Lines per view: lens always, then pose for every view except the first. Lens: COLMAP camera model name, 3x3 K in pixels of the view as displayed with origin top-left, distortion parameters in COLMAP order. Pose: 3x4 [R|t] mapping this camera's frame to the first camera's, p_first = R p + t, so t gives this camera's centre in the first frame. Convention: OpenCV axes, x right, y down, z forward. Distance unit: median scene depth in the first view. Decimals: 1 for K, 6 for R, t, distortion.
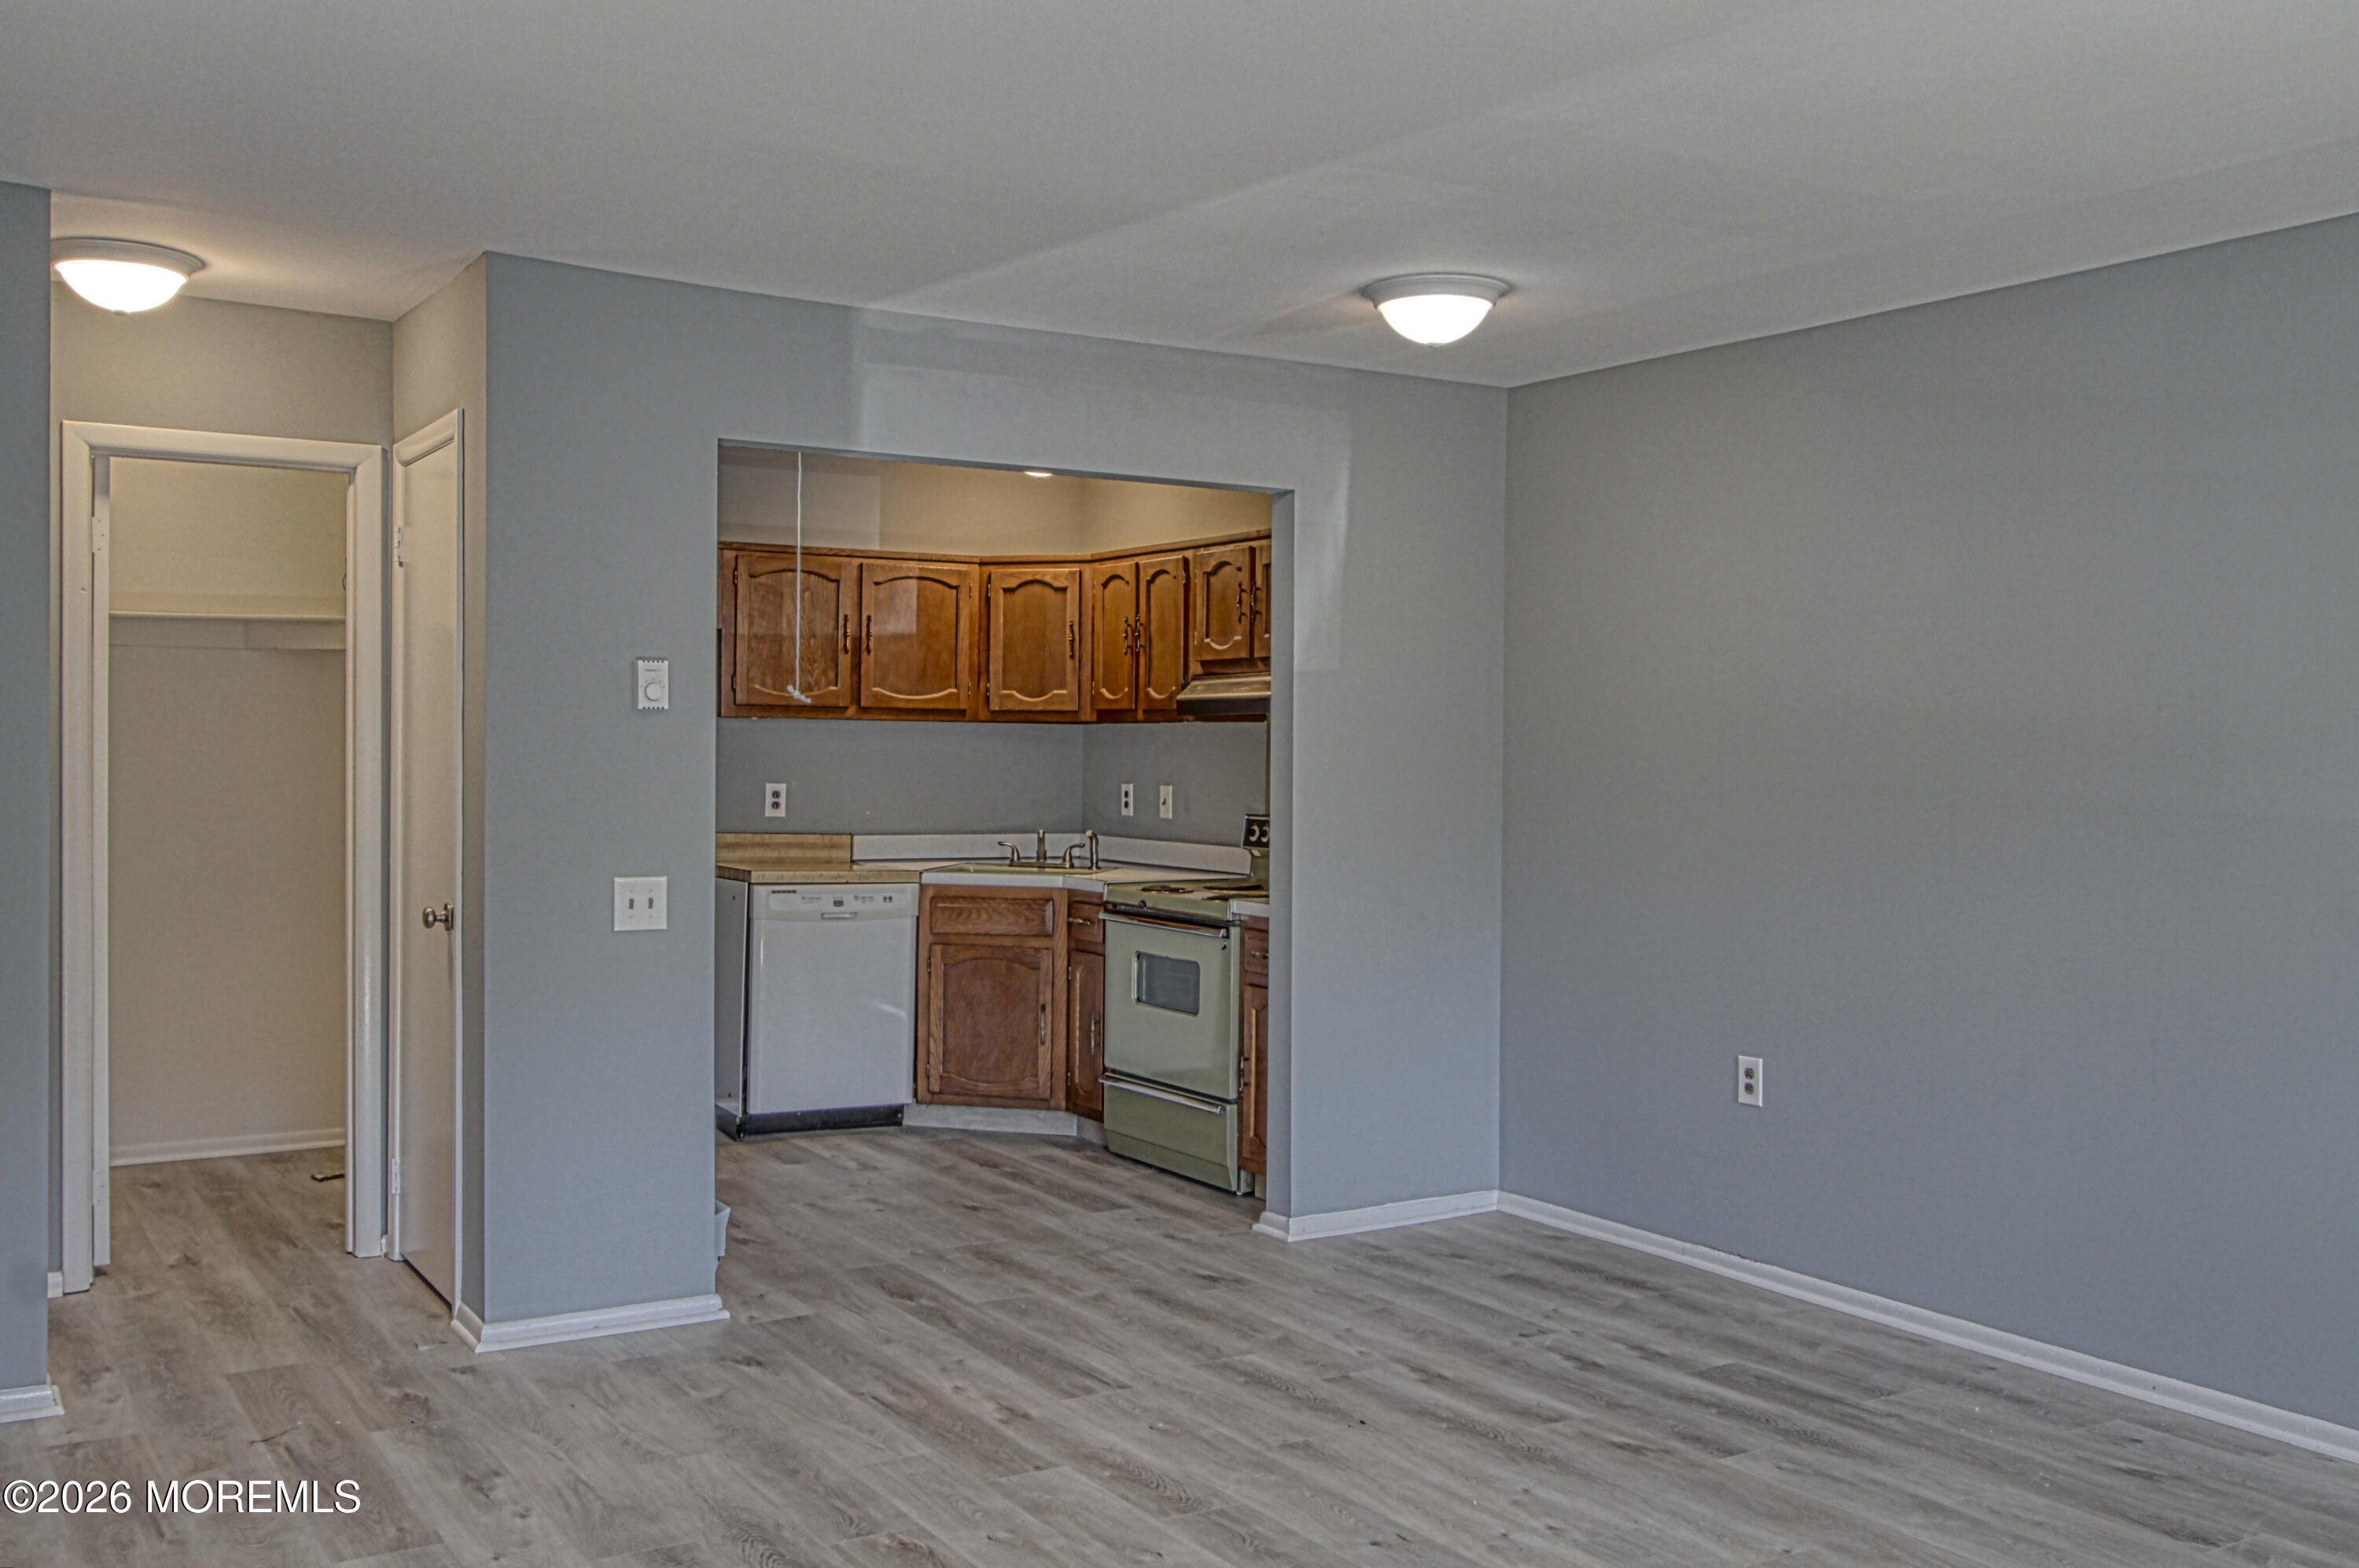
lens RADIAL K [[2149.8, 0, 1156.4], [0, 2149.8, 783.3], [0, 0, 1]] dist [-0.008971, 0.019138]
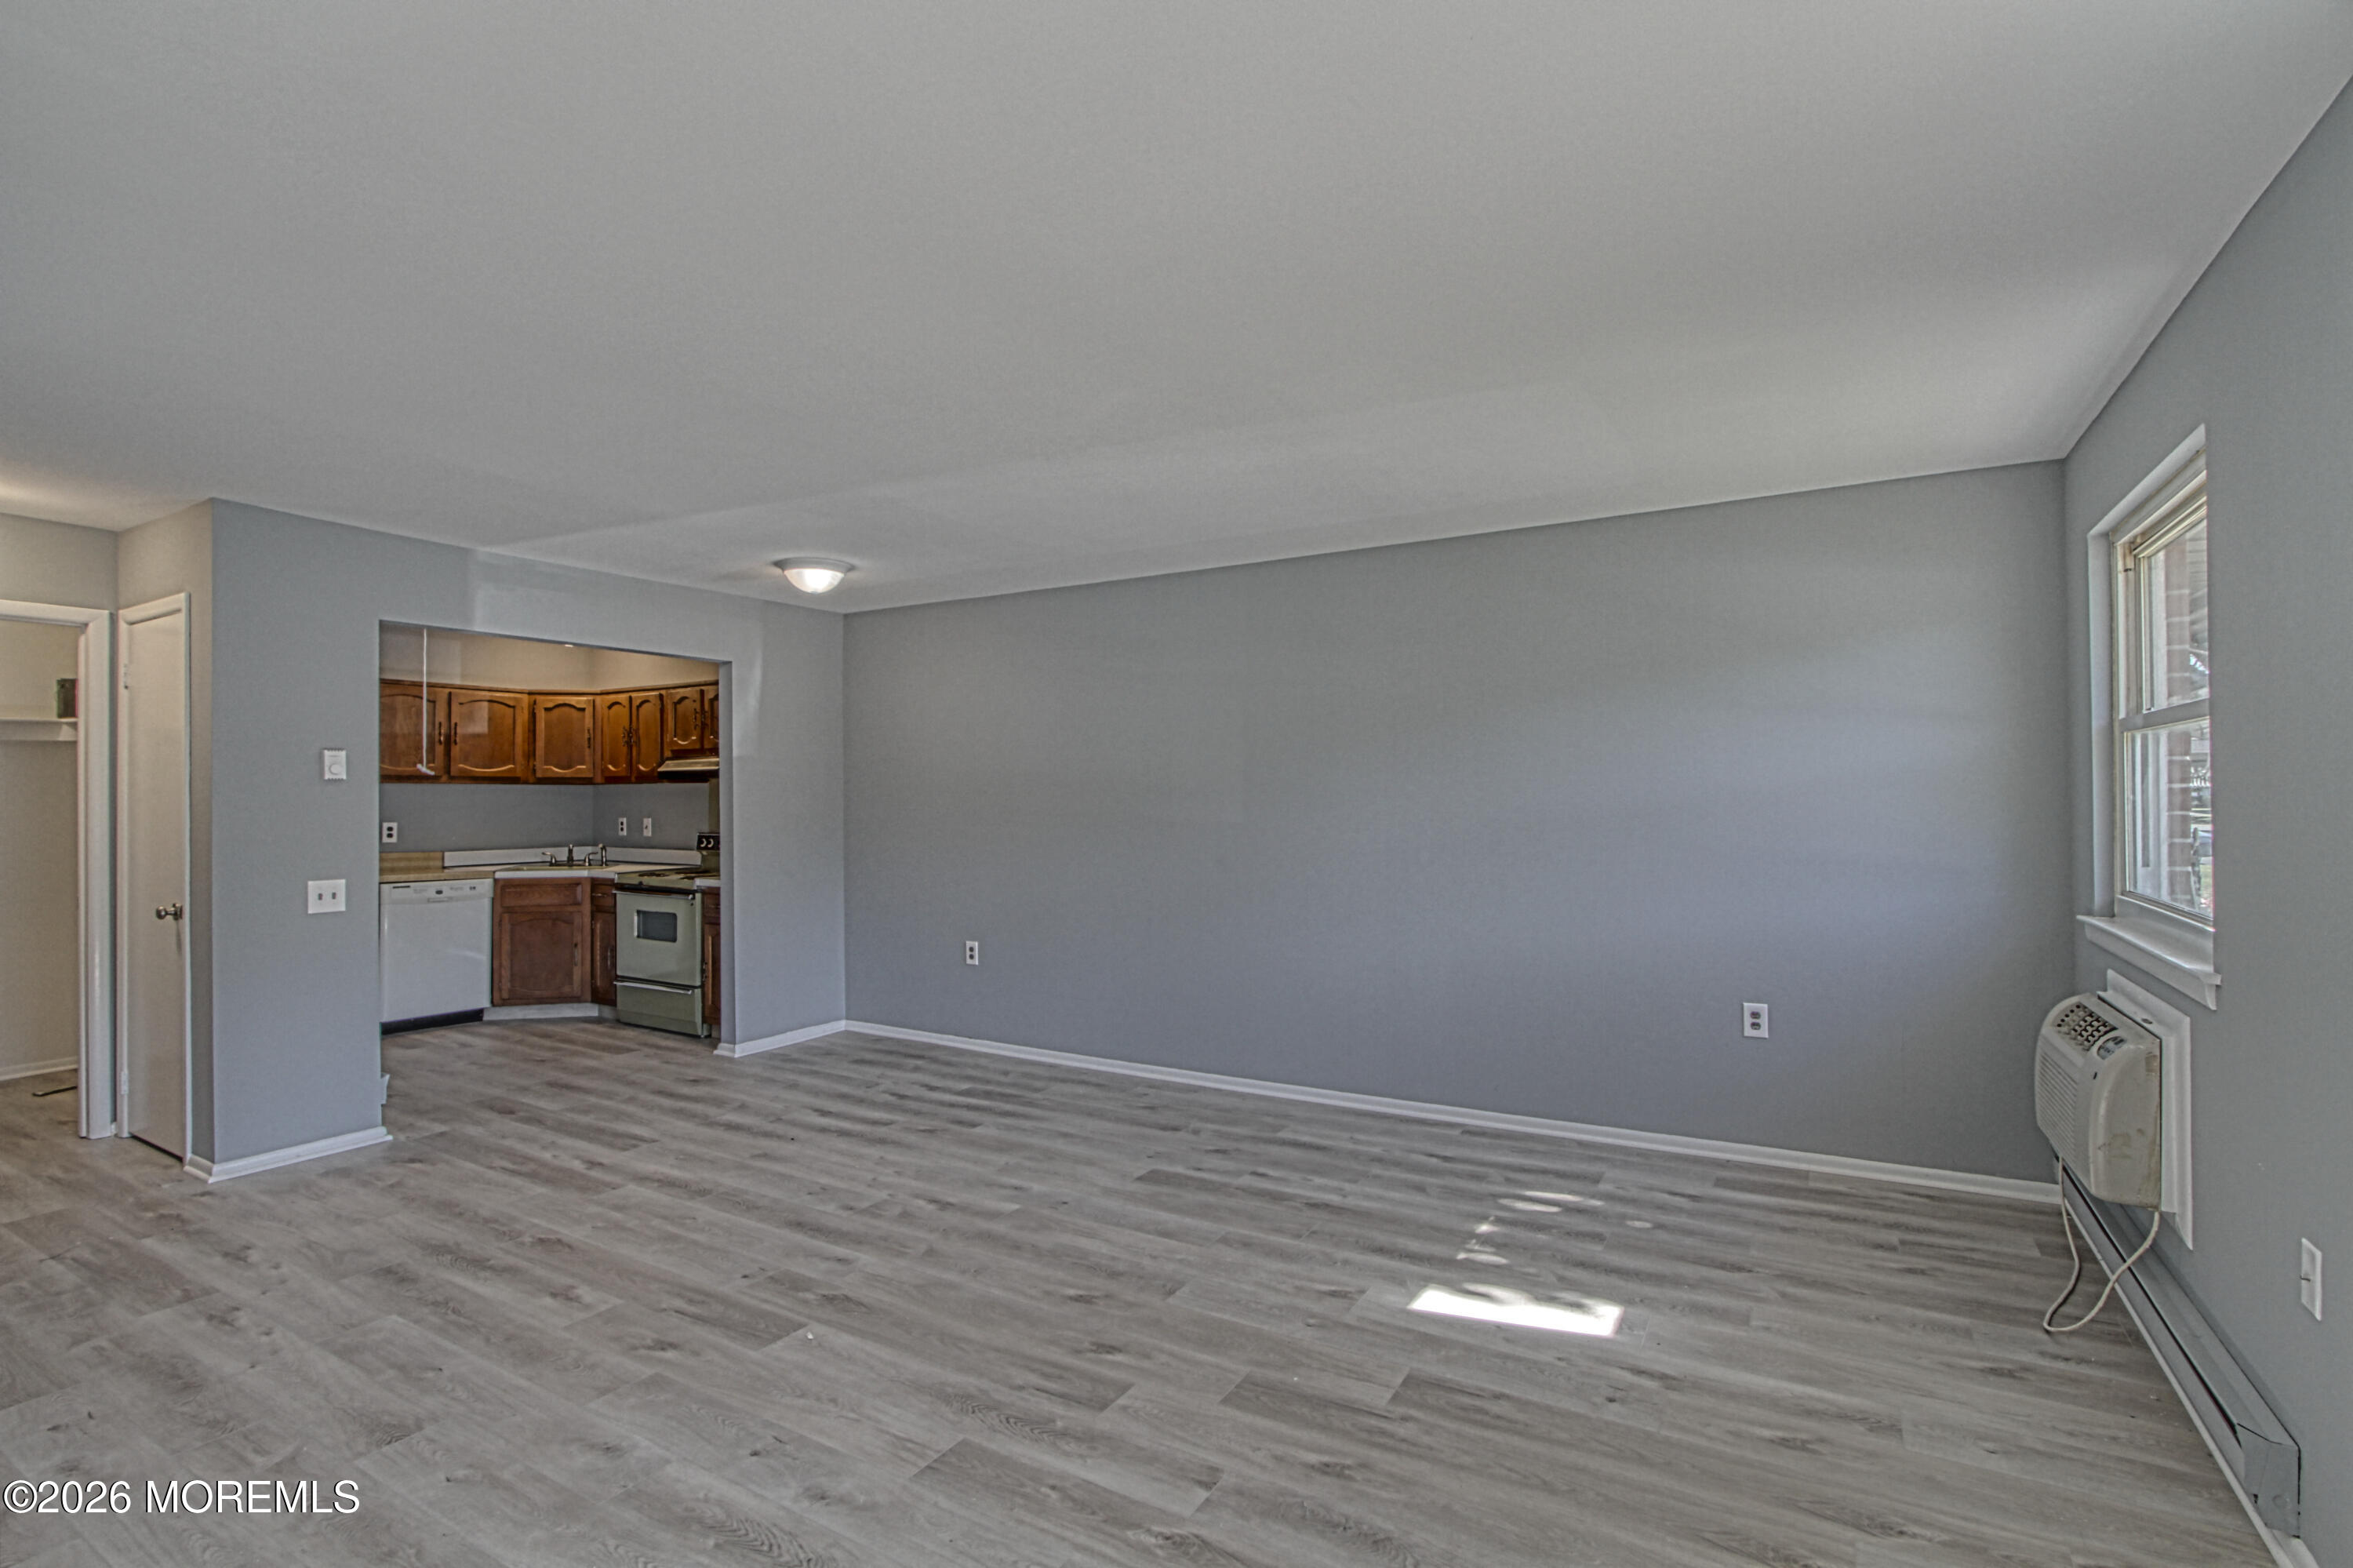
lens RADIAL K [[1115.4, 0, 1179.9], [0, 1115.4, 787.4], [0, 0, 1]] dist [-0.014844, 0.000003]
pose [[0.885671, -0.011222, 0.464177, -0.050669], [0.021046, 0.999651, -0.015988, -0.000761], [-0.463836, 0.023930, 0.885598, -0.063710]]
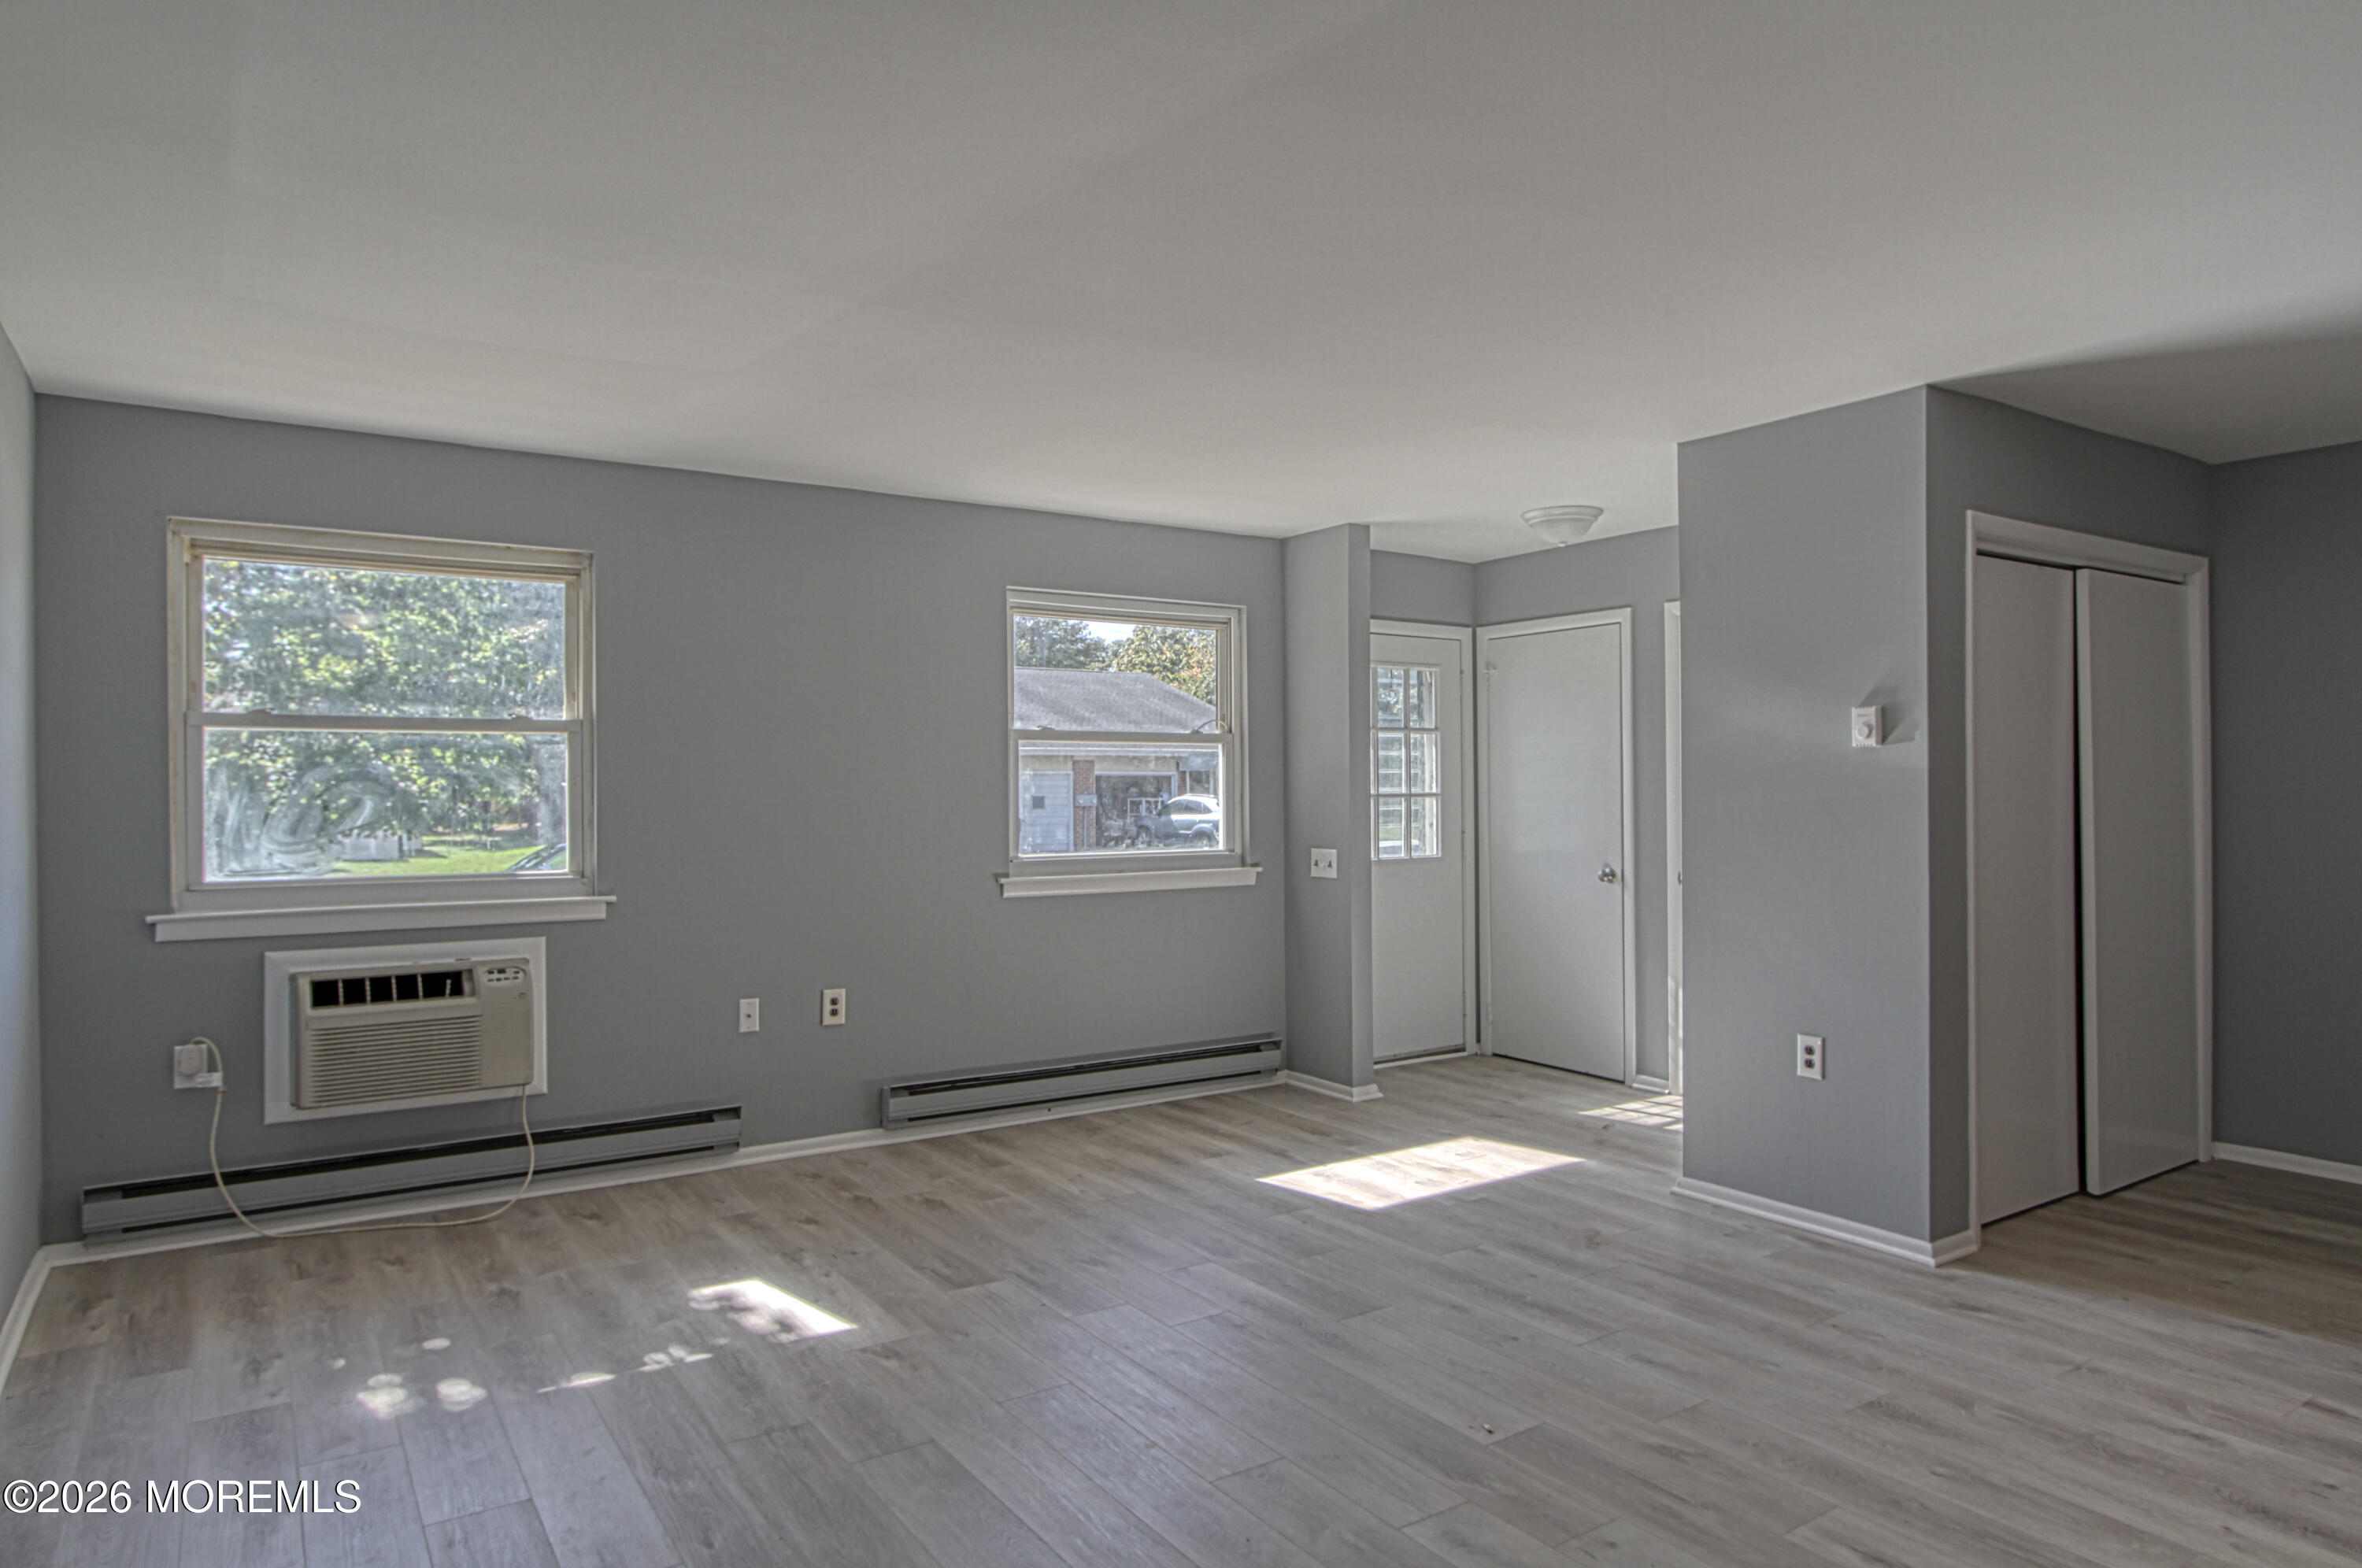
lens RADIAL K [[1388.5, 0, 1192.8], [0, 1388.5, 764.9], [0, 0, 1]] dist [-0.002324, -0.001860]
pose [[-0.998963, -0.007761, -0.044866, 0.191227], [-0.007672, 0.999968, -0.002150, -0.010250], [0.044881, -0.001803, -0.998991, 1.094406]]
